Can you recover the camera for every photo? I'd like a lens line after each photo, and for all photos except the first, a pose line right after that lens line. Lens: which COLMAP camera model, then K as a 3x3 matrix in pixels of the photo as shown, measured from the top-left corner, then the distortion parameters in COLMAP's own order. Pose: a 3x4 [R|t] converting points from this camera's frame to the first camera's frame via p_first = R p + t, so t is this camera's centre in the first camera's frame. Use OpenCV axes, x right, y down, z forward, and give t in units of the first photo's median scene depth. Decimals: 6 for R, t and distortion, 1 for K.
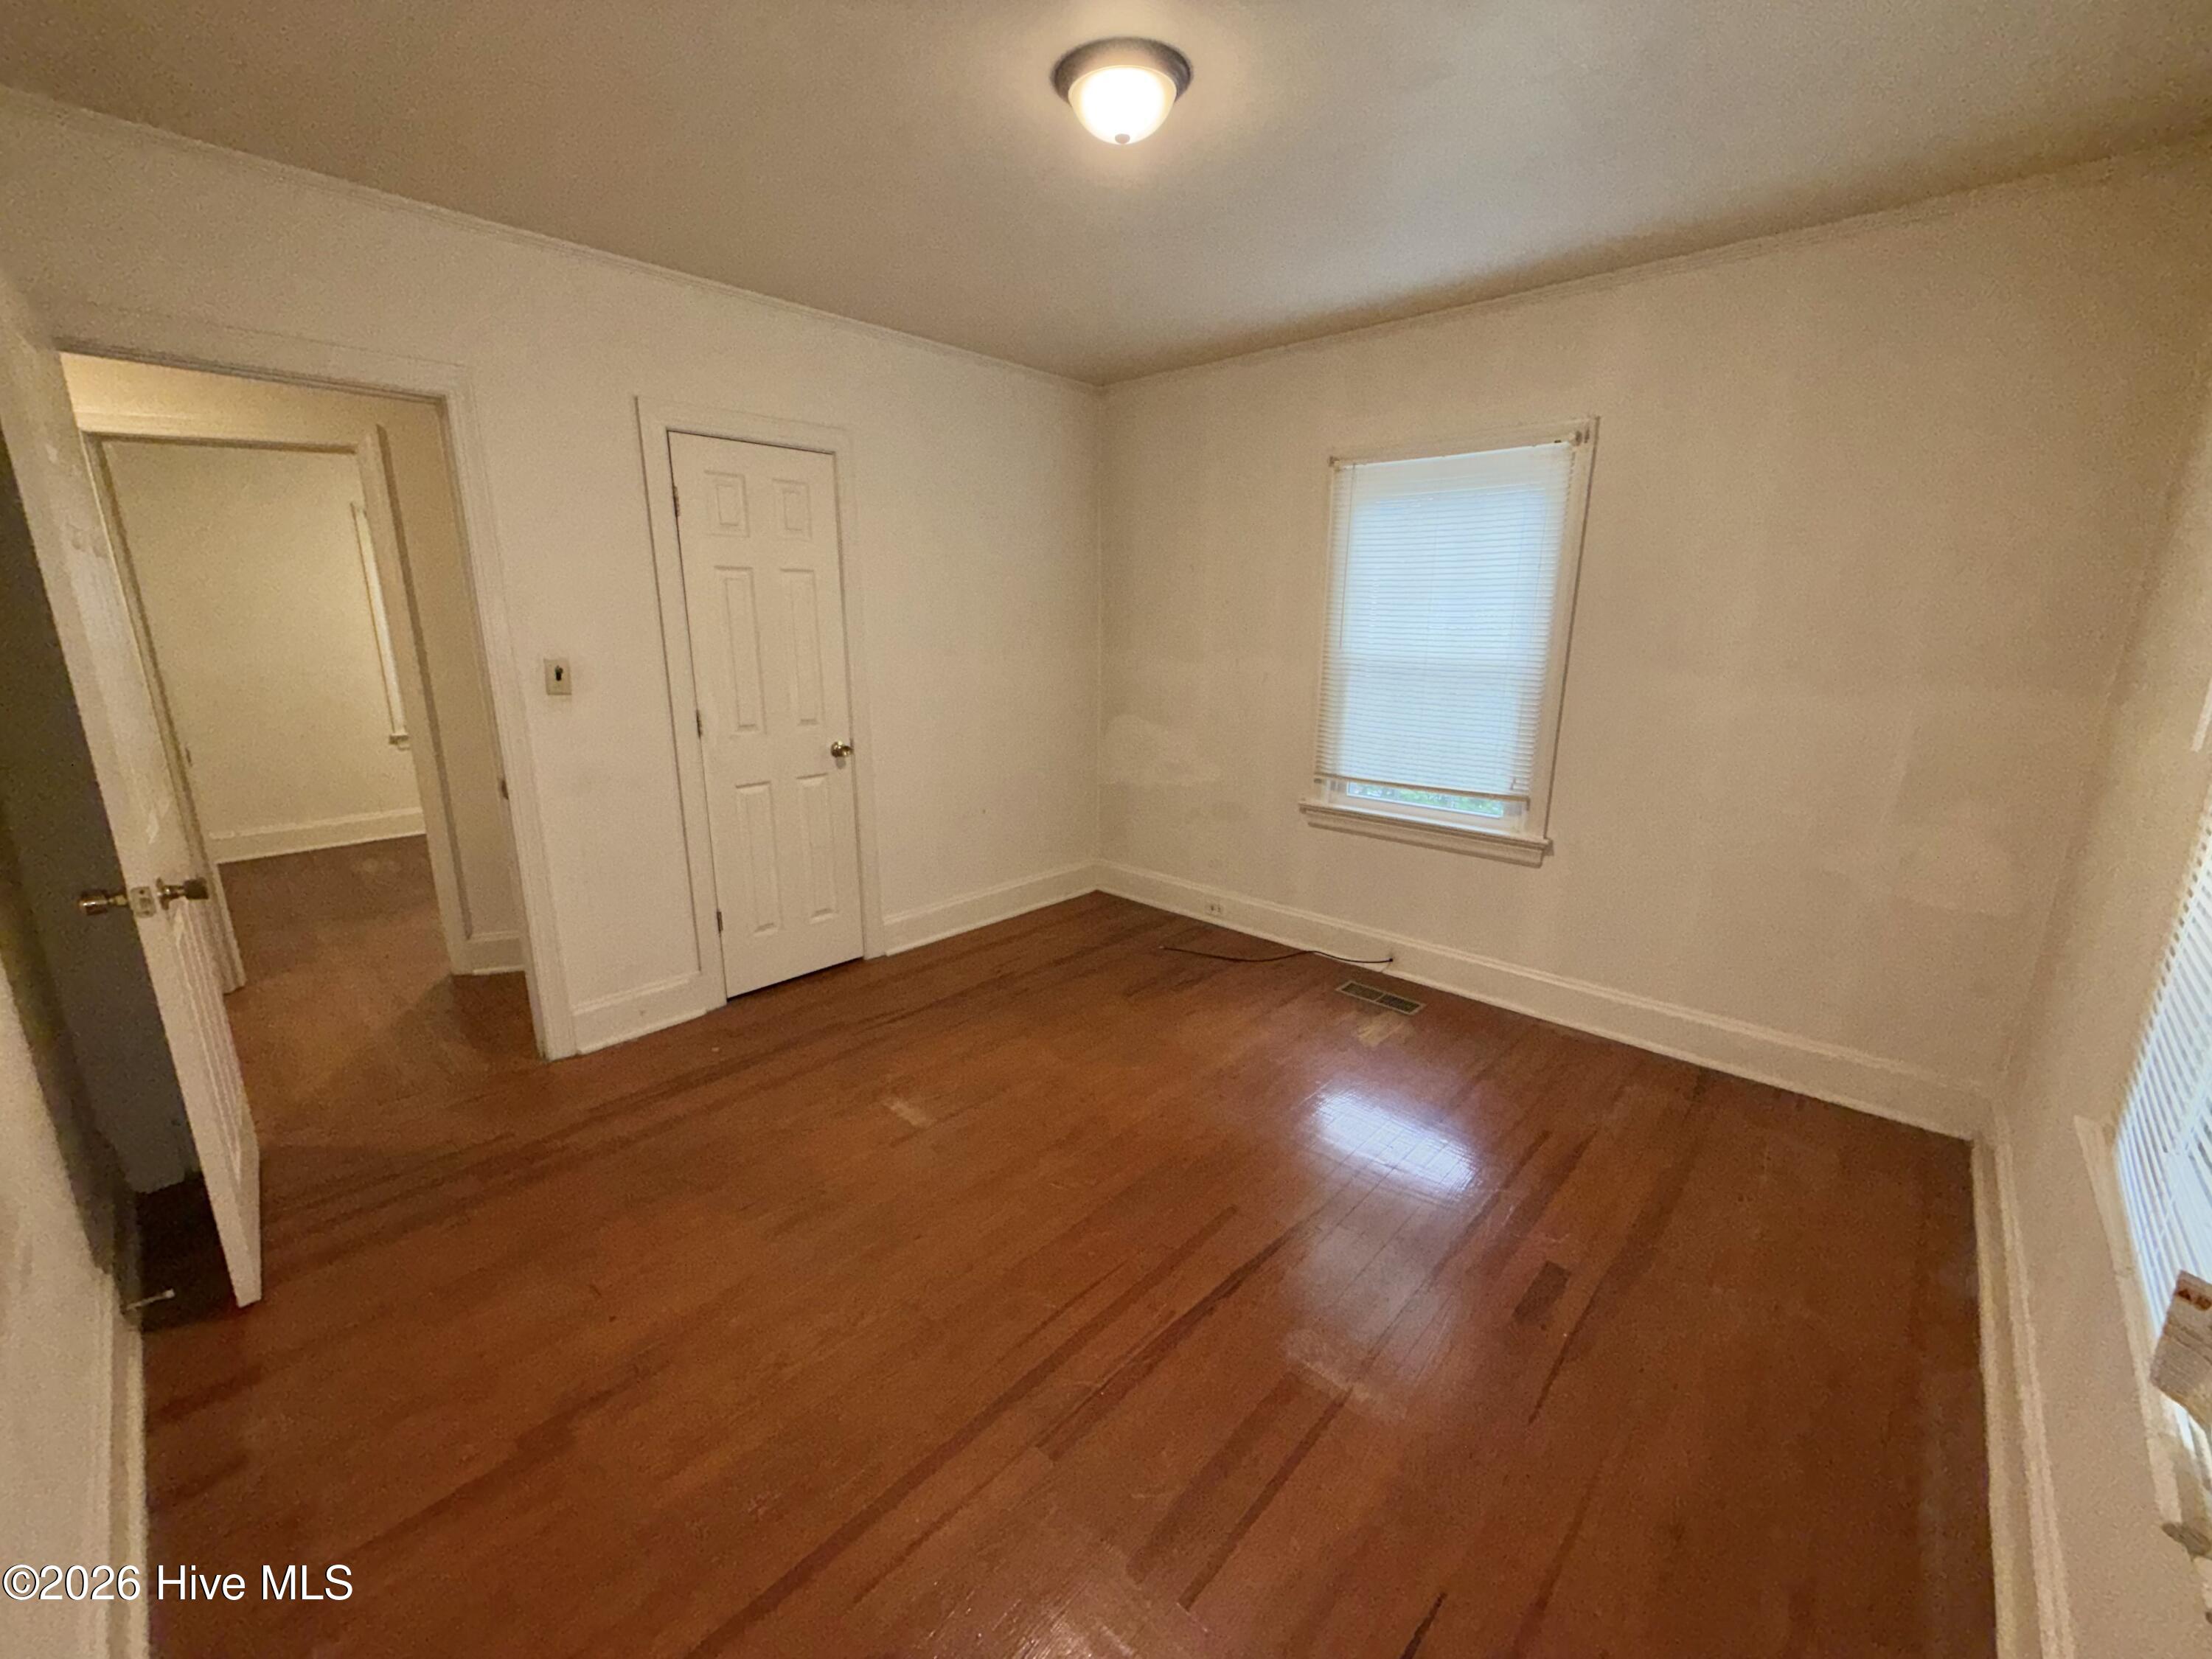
lens RADIAL K [[874.7, 0, 1106.0], [0, 874.7, 829.5], [0, 0, 1]] dist [-0.003056, 0.000000]
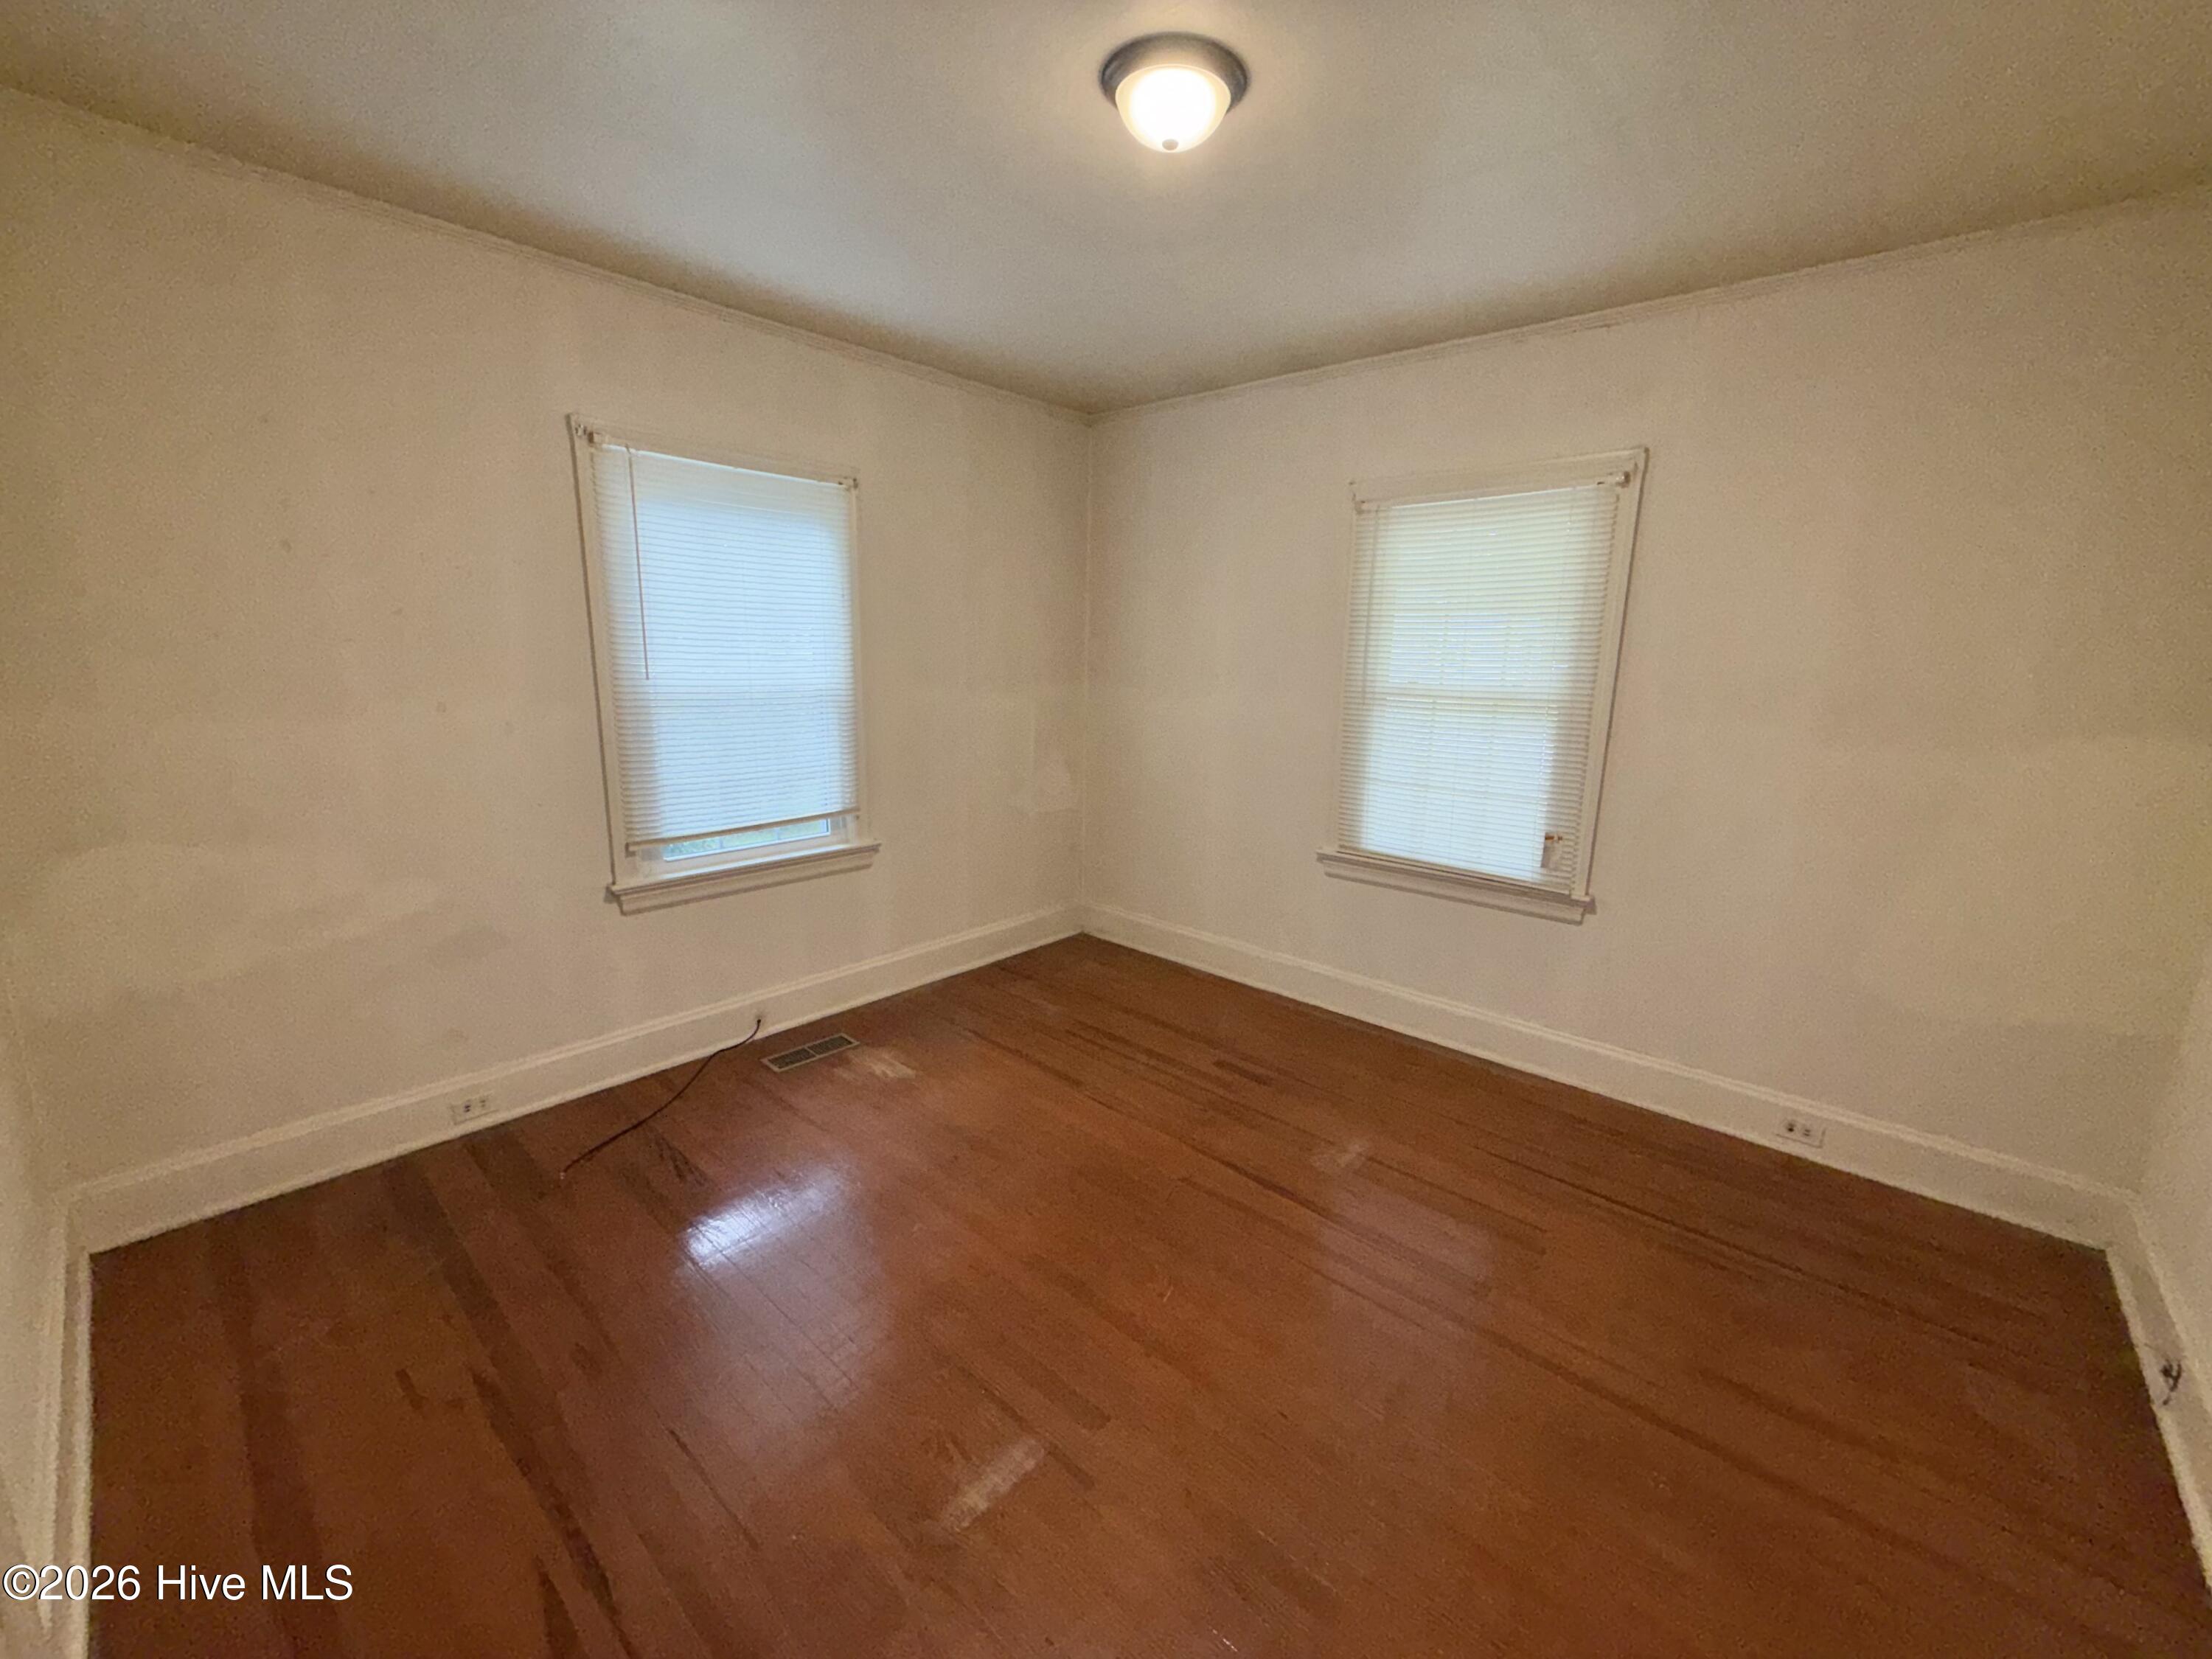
lens RADIAL K [[884.0, 0, 1102.0], [0, 884.0, 831.3], [0, 0, 1]] dist [0.000067, -0.000278]
pose [[-0.018574, -0.209499, 0.977633, -0.577485], [0.215788, 0.953916, 0.208516, -0.164451], [-0.976264, 0.214834, 0.027489, 0.648093]]
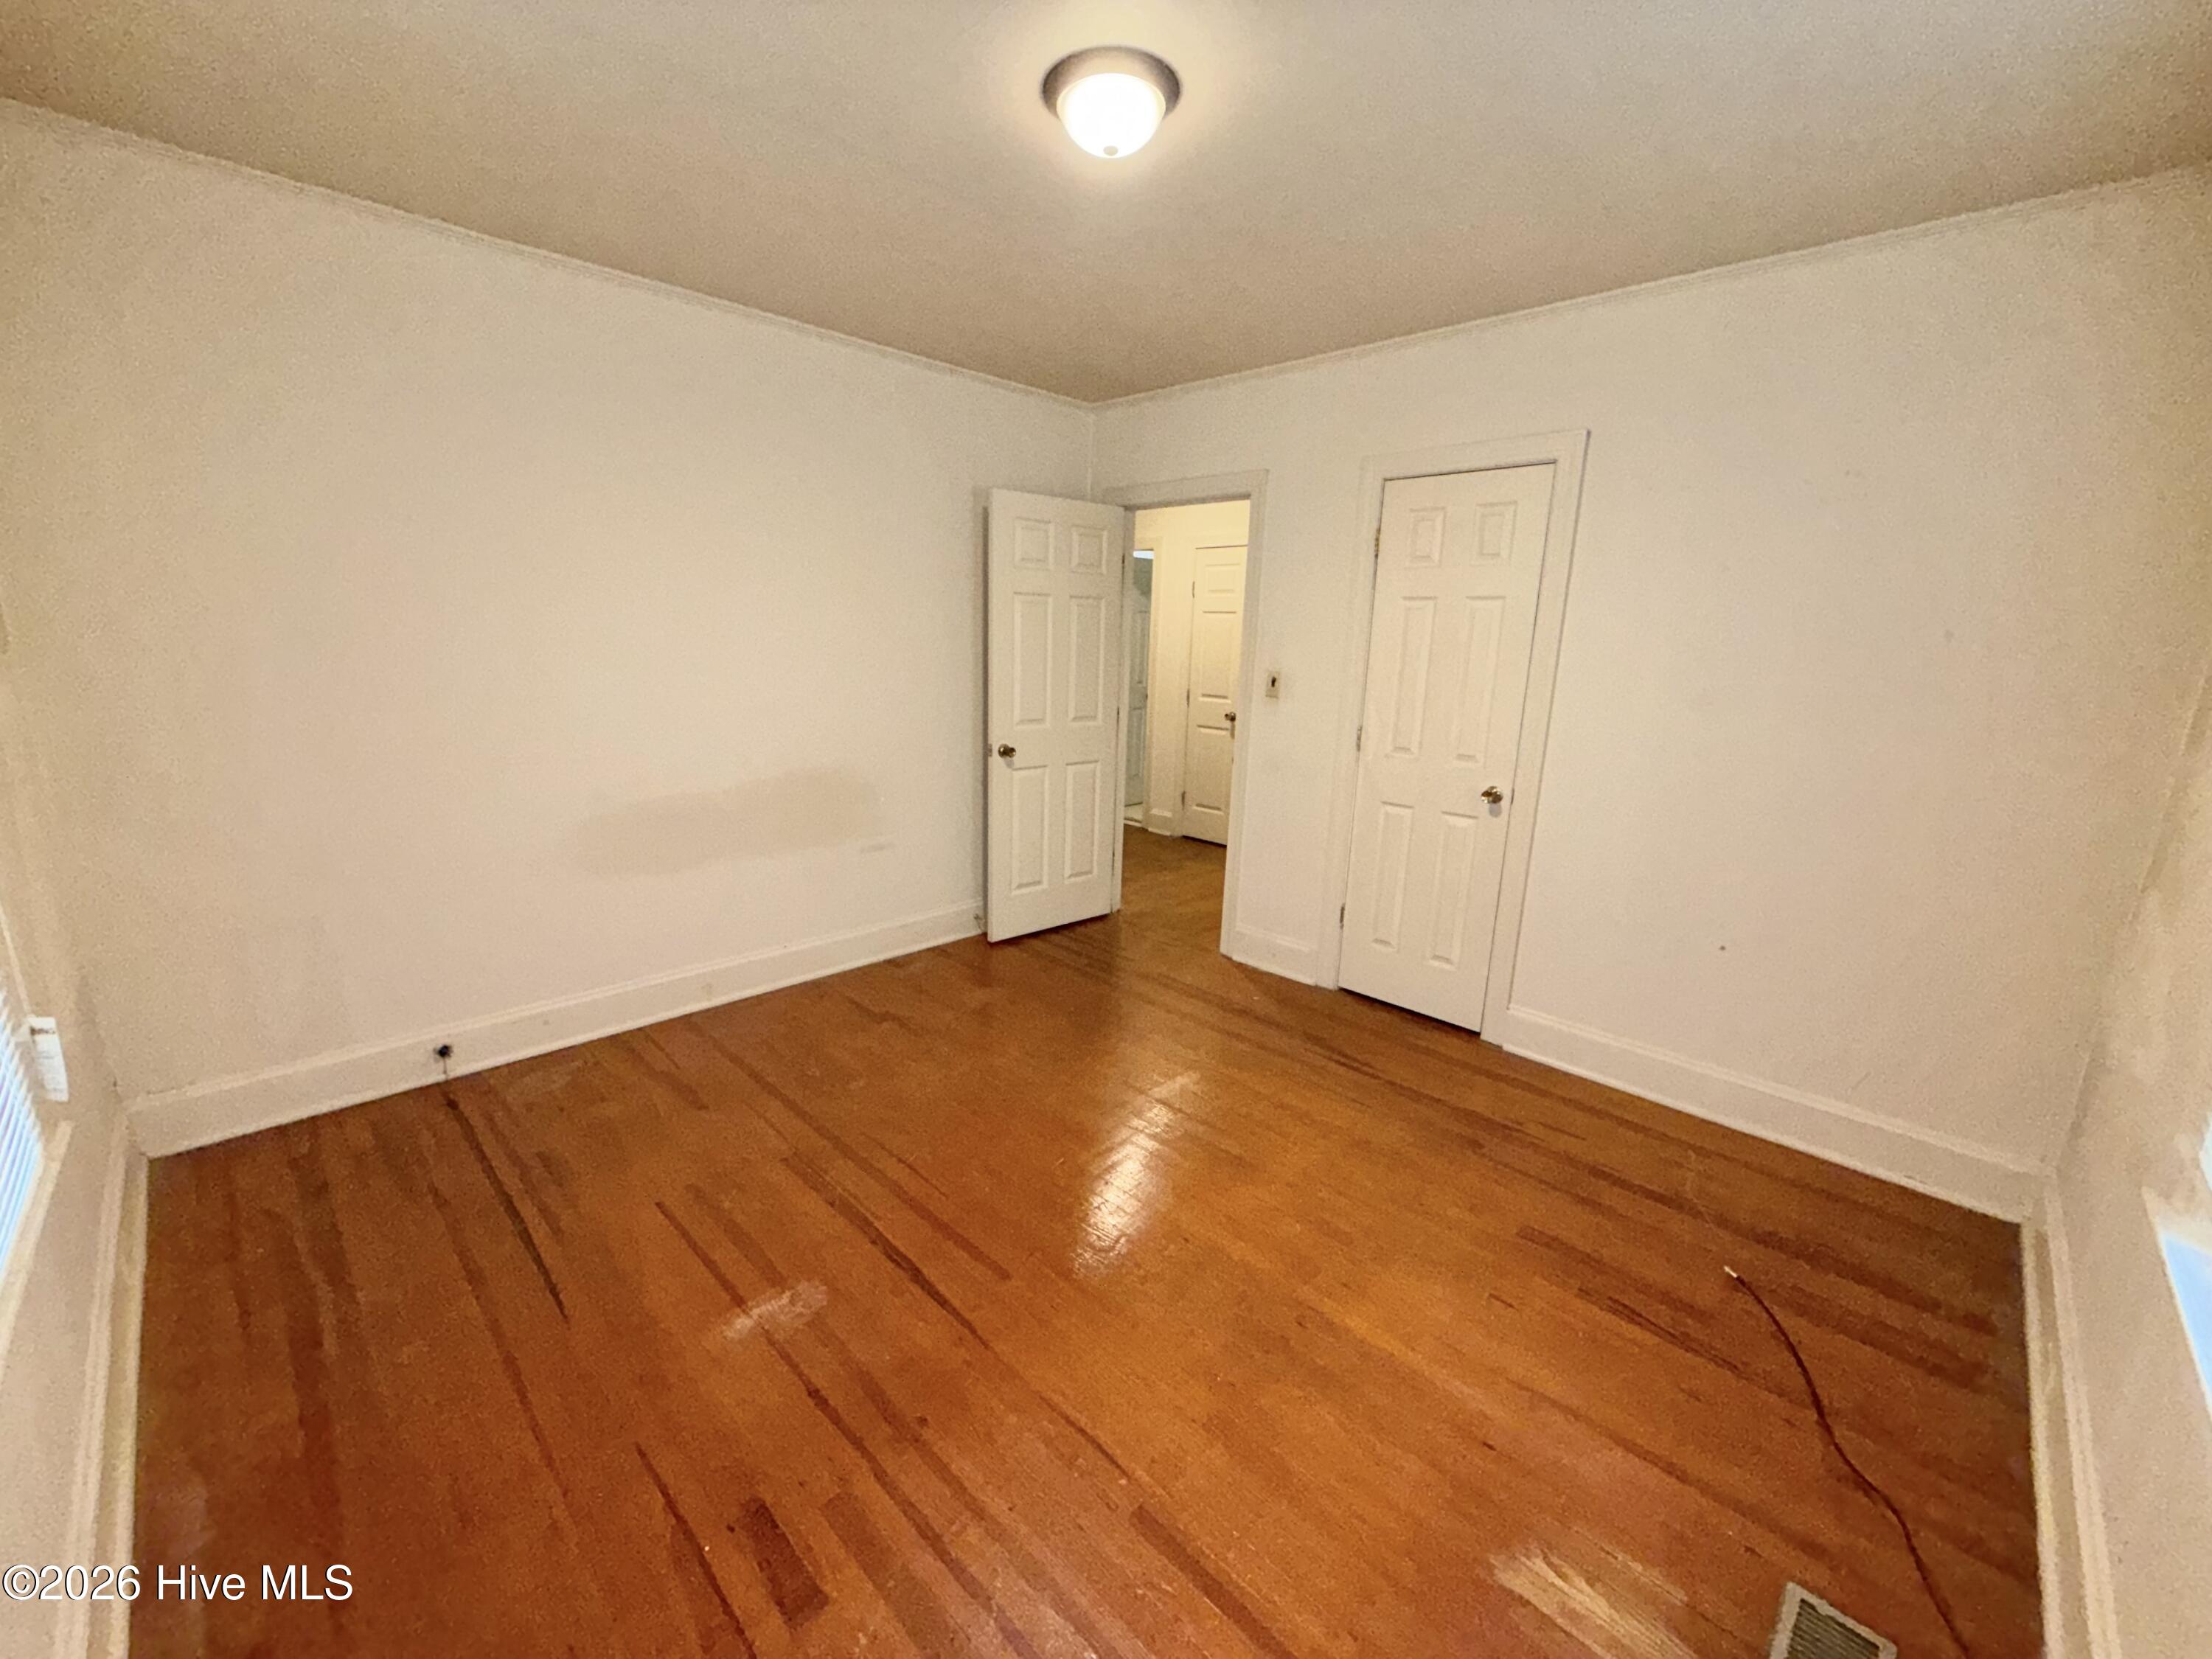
lens RADIAL K [[884.0, 0, 1102.0], [0, 884.0, 831.3], [0, 0, 1]] dist [0.000067, -0.000278]
pose [[-0.027071, 0.214082, -0.976440, 0.626735], [-0.268845, 0.939250, 0.213382, -0.149289], [0.962803, 0.268287, 0.032128, 0.626804]]
